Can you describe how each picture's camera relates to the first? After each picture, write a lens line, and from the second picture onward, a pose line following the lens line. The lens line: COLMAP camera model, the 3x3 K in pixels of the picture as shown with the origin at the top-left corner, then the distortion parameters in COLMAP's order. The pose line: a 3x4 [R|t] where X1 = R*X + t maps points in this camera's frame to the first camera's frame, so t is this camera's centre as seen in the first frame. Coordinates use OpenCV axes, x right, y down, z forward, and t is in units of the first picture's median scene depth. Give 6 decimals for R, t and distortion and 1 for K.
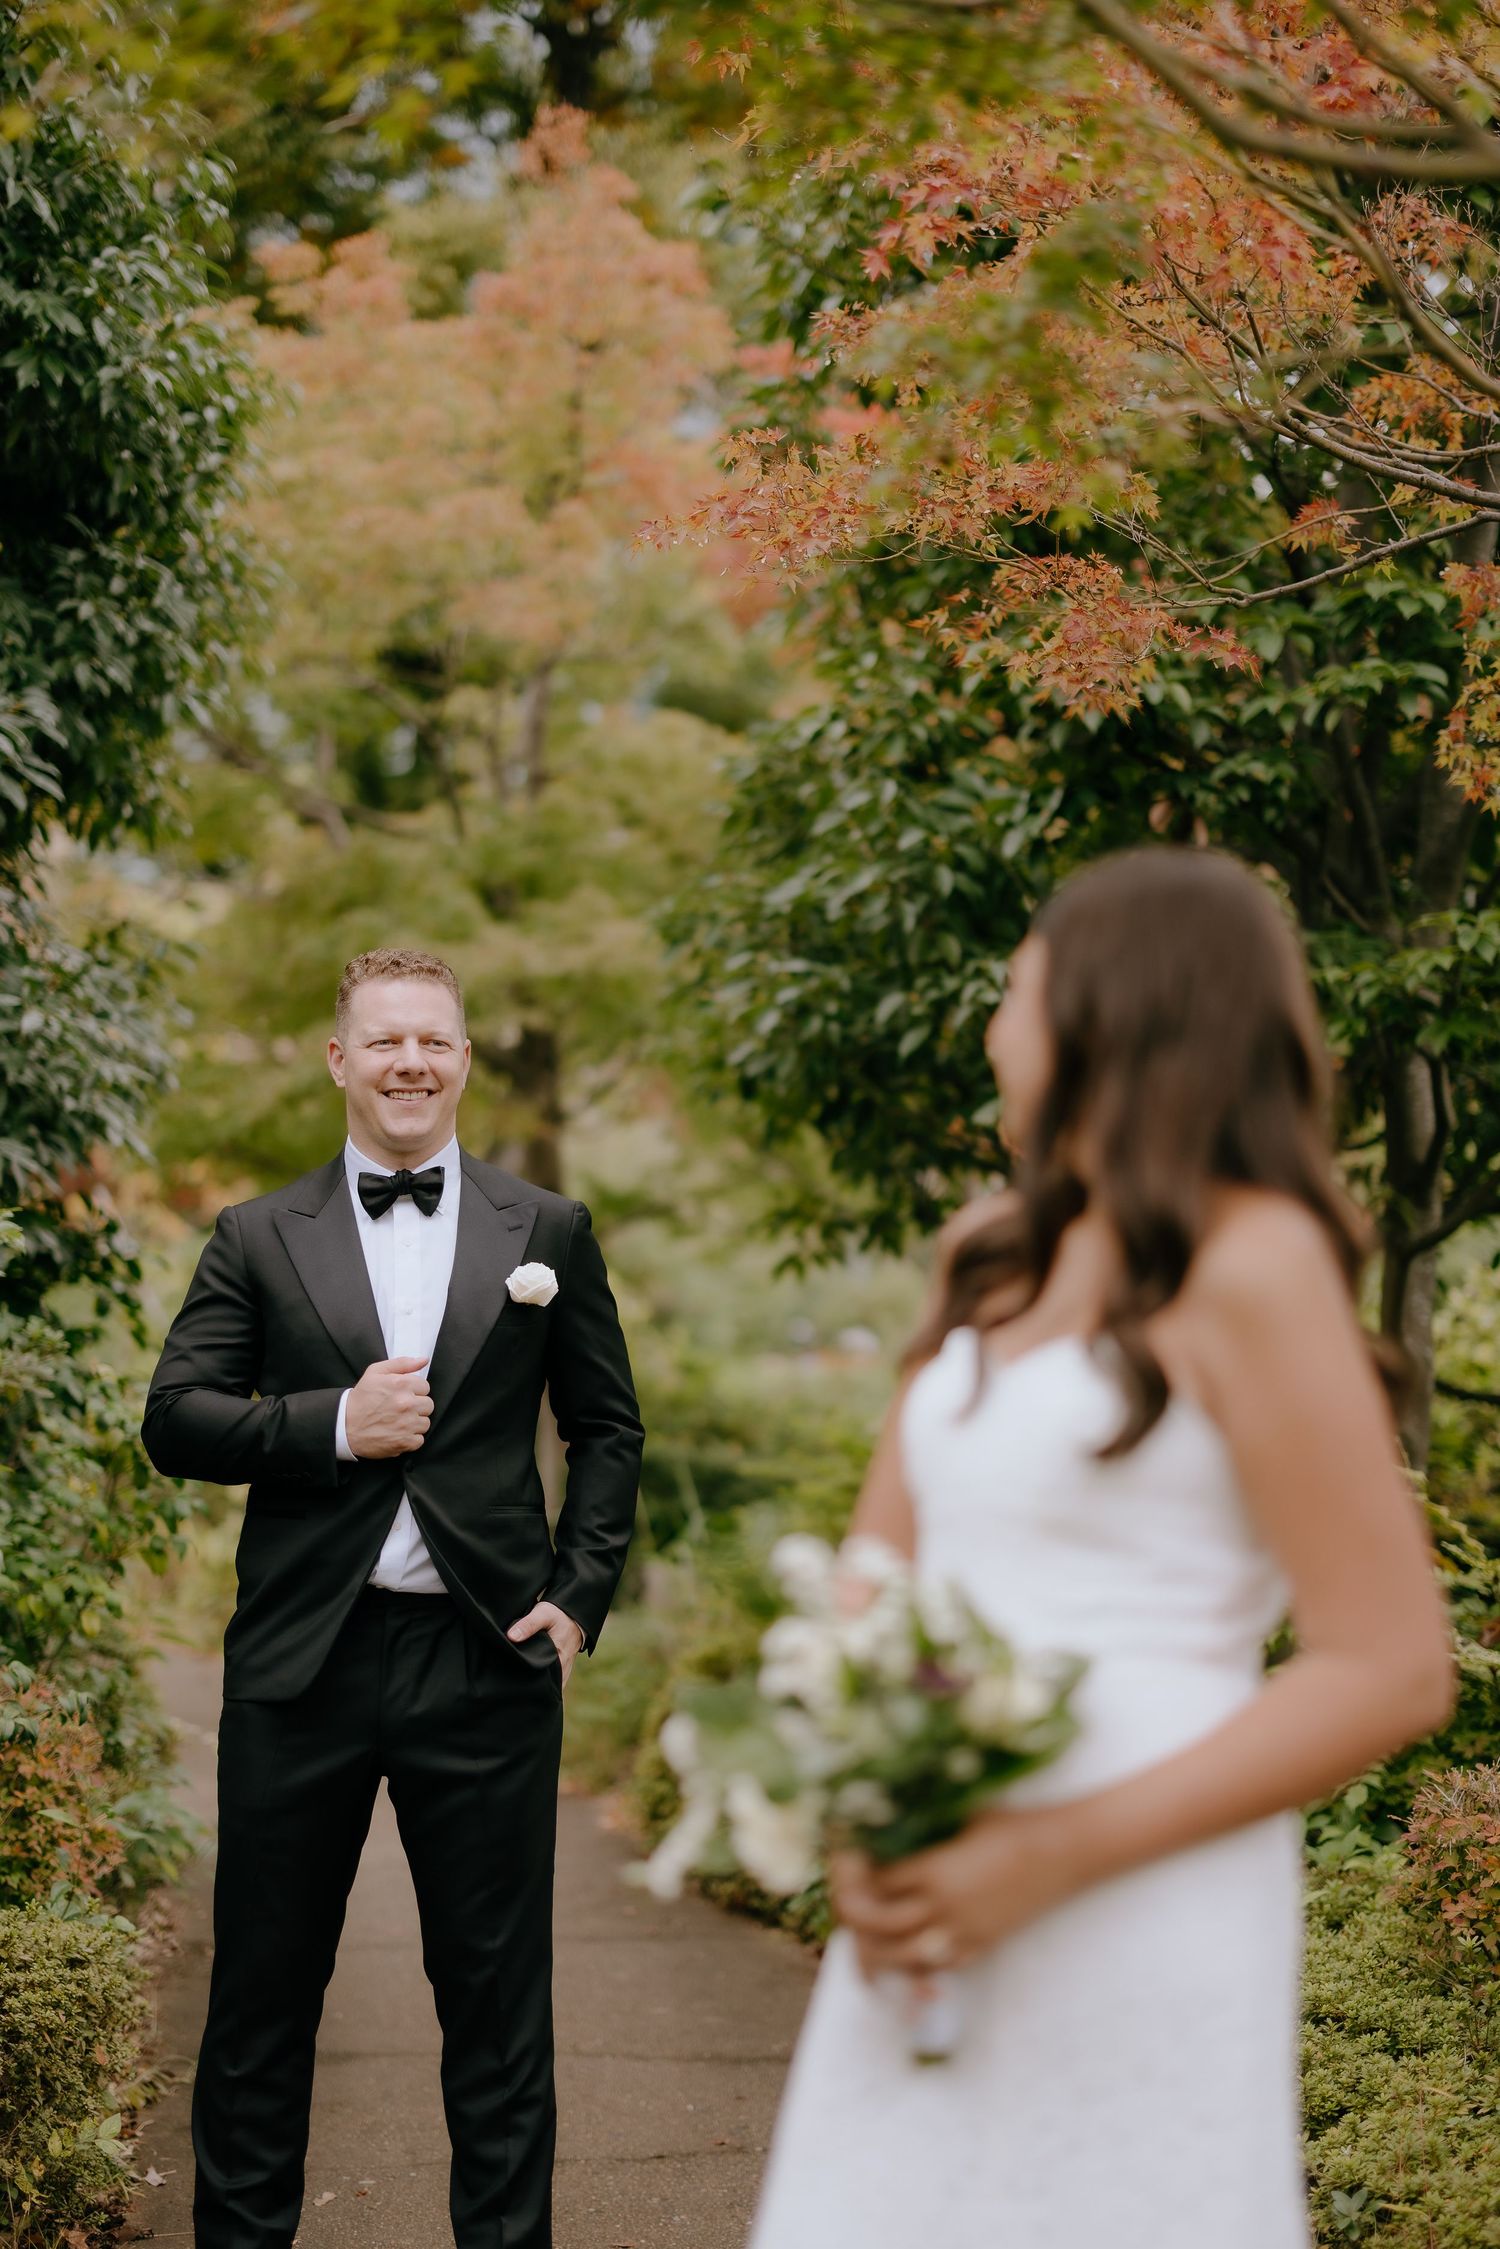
lens RADIAL K [[3413.9, 0, 780.4], [0, 3413.9, 1189.4], [0, 0, 1]] dist [0.009591, 0.076011]
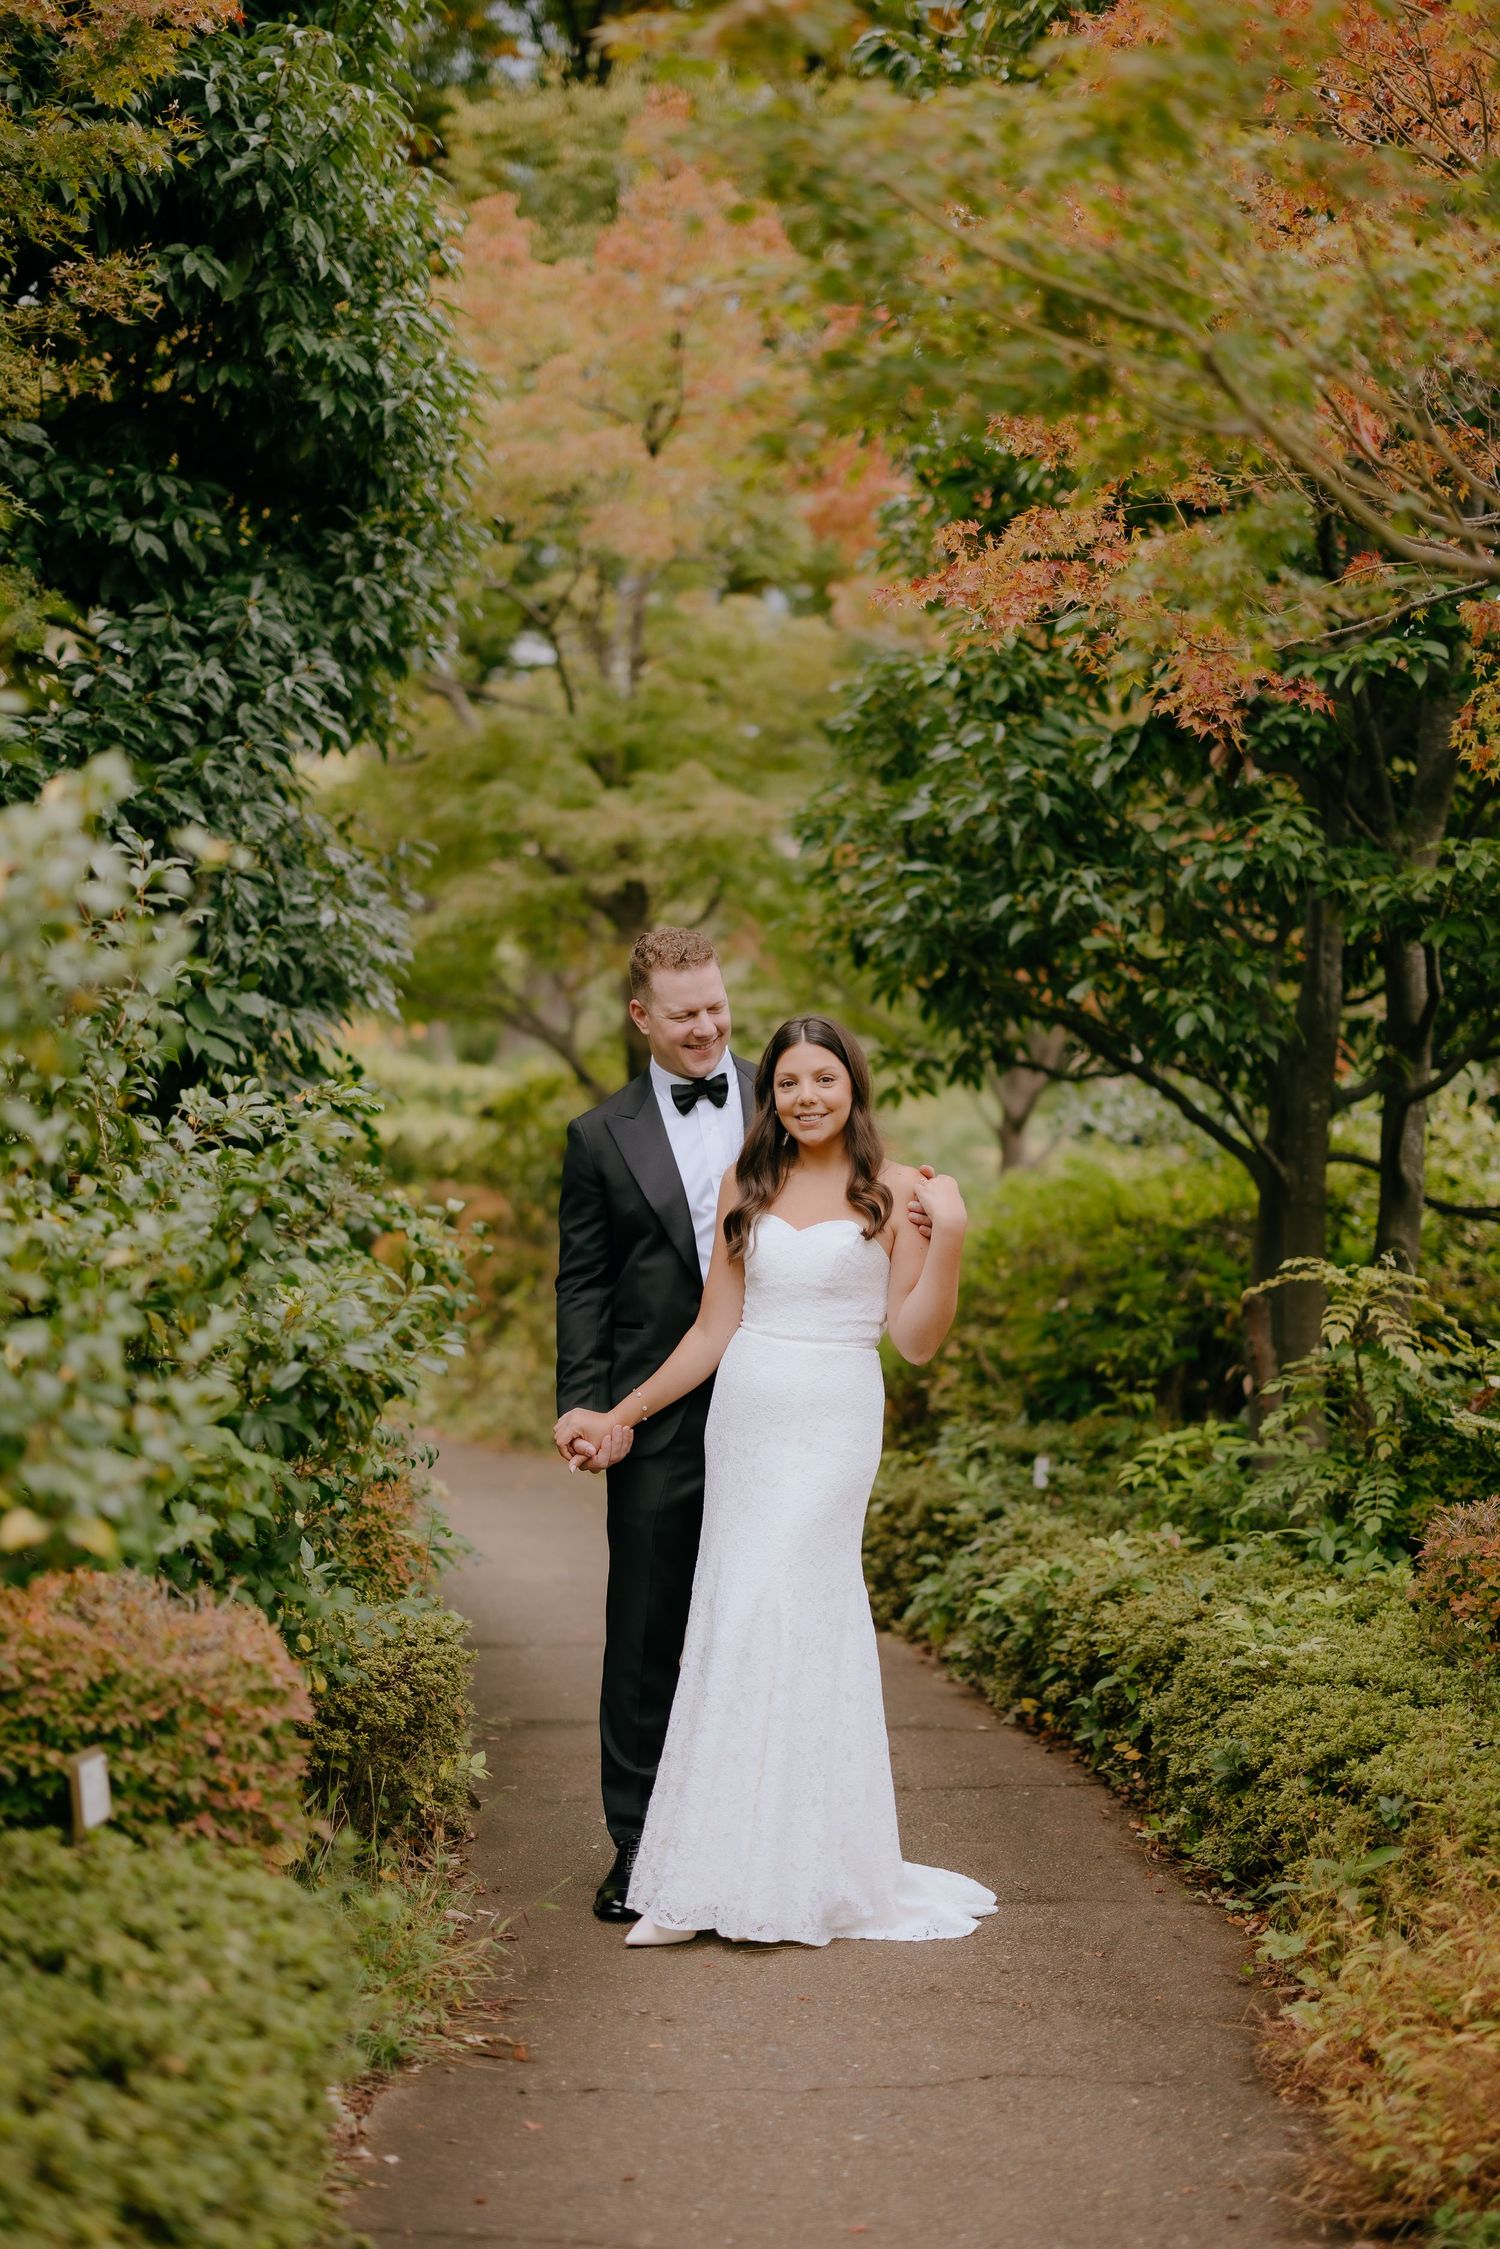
lens RADIAL K [[3196.2, 0, 750.0], [0, 3196.2, 1124.5], [0, 0, 1]] dist [0.001068, 0.137401]
pose [[0.999989, 0.003577, -0.002931, -0.058164], [-0.003435, 0.998875, 0.047301, -0.028822], [0.003096, -0.047291, 0.998876, -0.189232]]
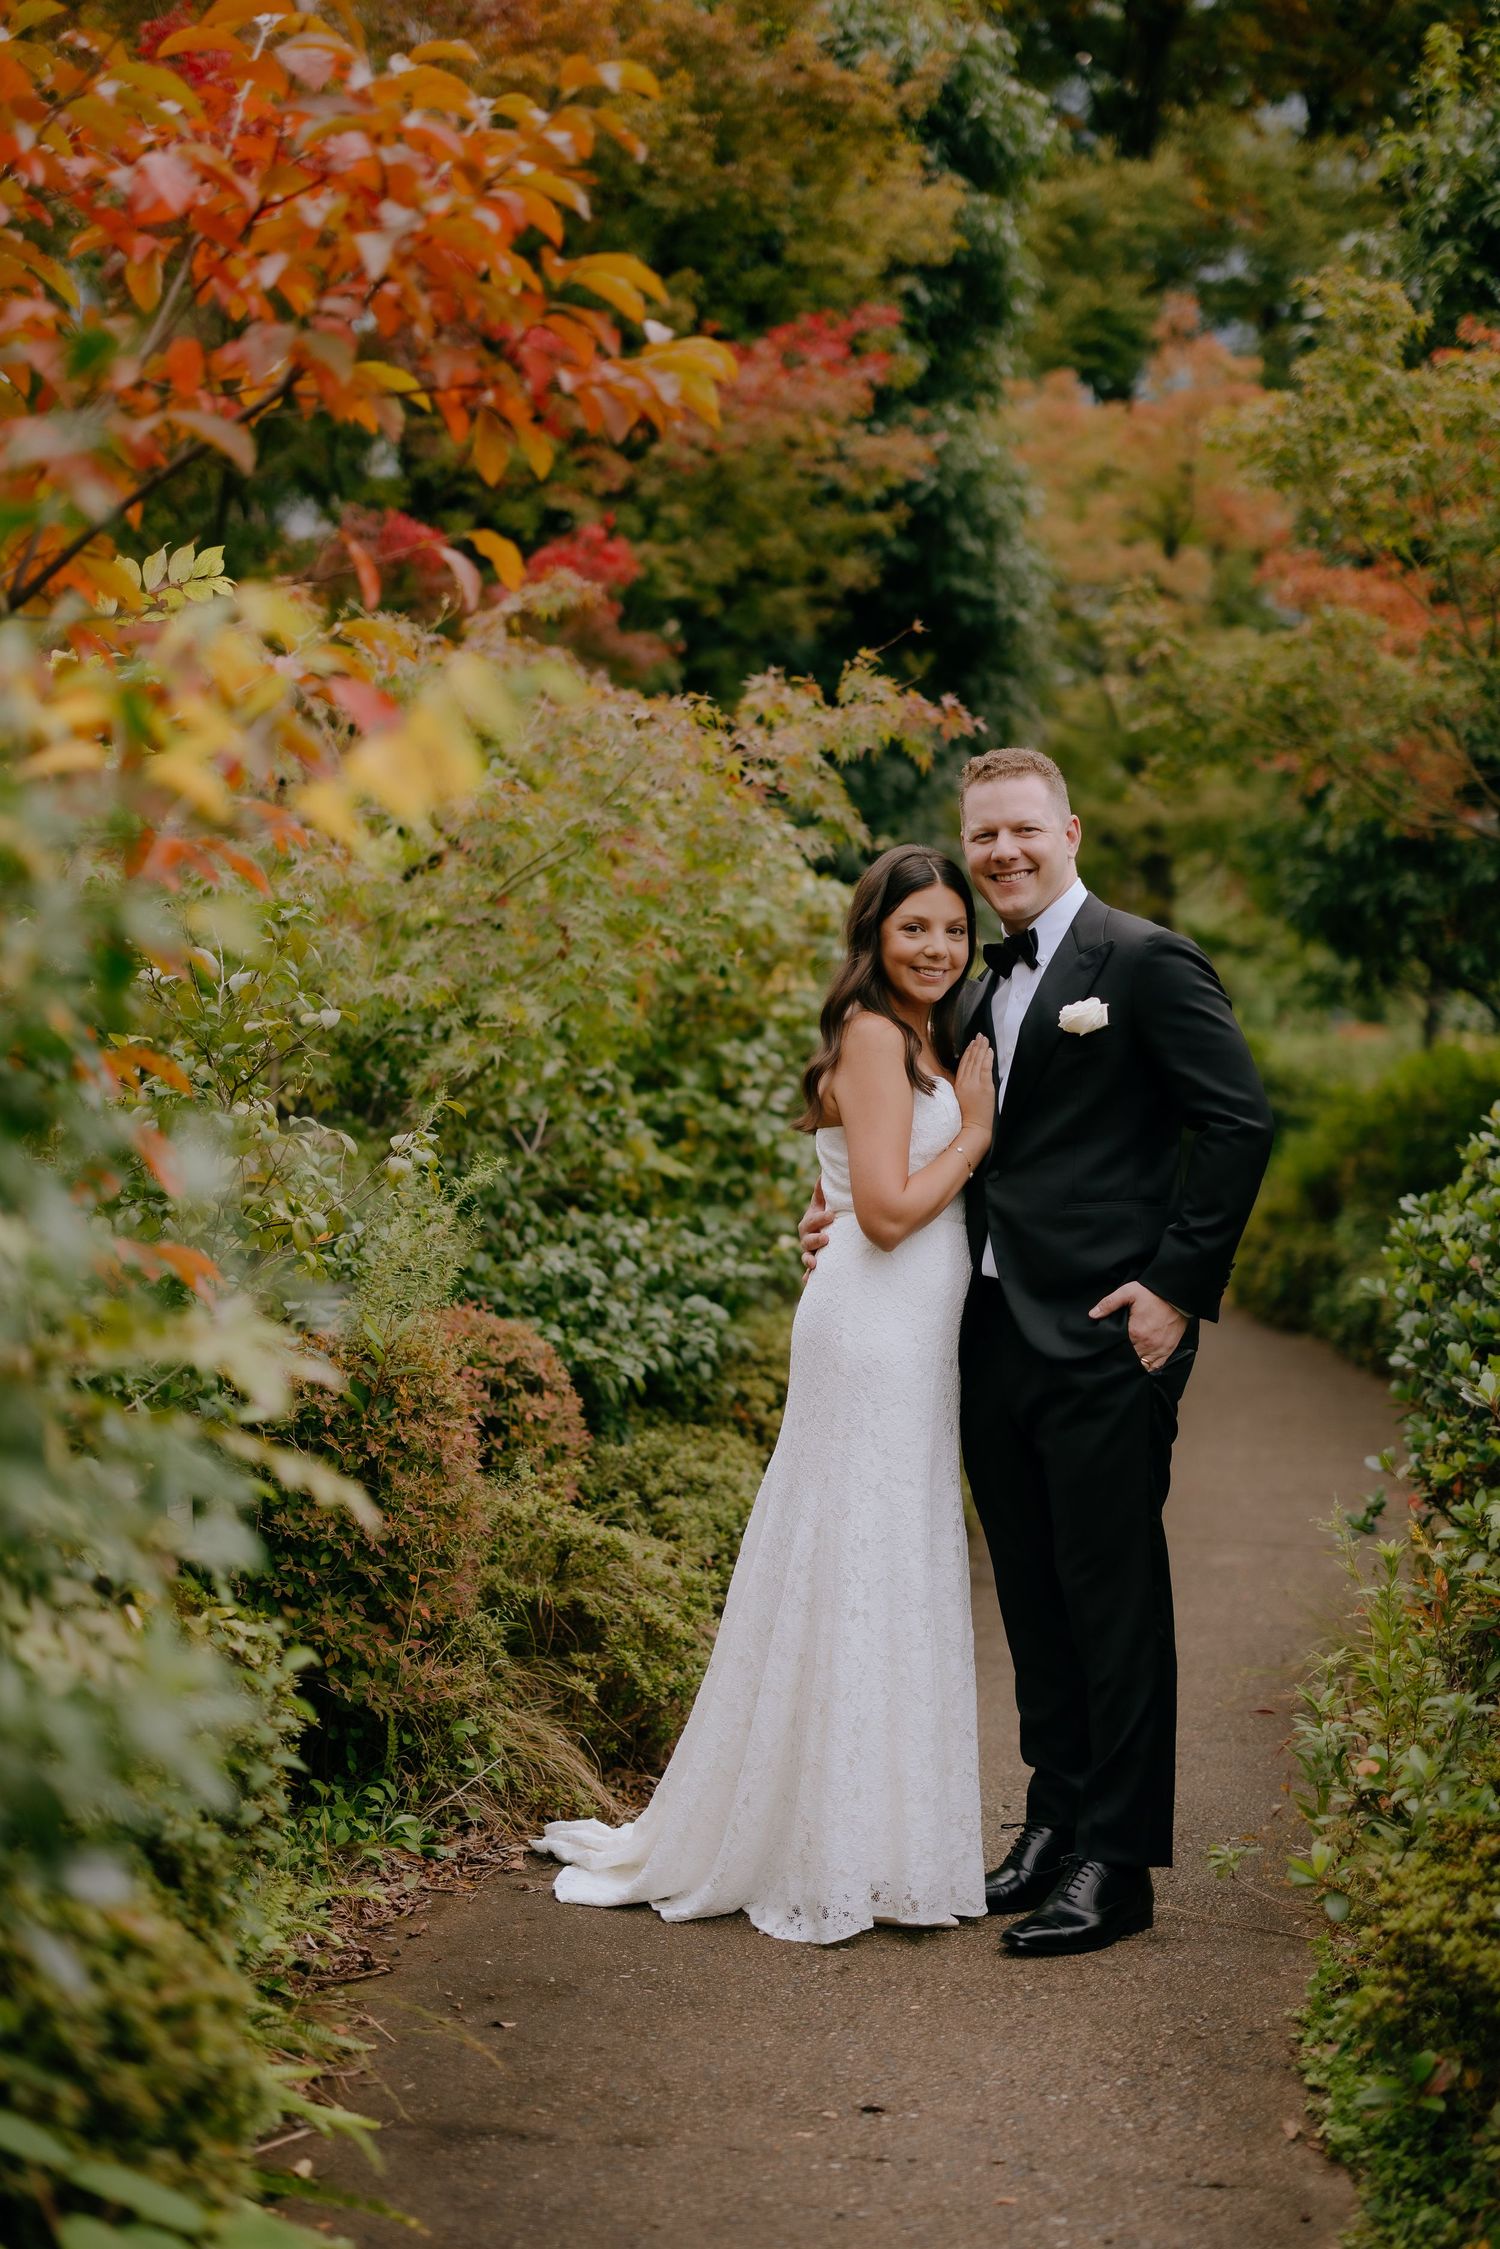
lens RADIAL K [[3196.2, 0, 750.0], [0, 3196.2, 1124.5], [0, 0, 1]] dist [0.001068, 0.137401]
pose [[0.984537, 0.006093, -0.175070, 0.009134], [0.008763, 0.996431, 0.083959, -0.083729], [0.174957, -0.084195, 0.980970, -1.093399]]
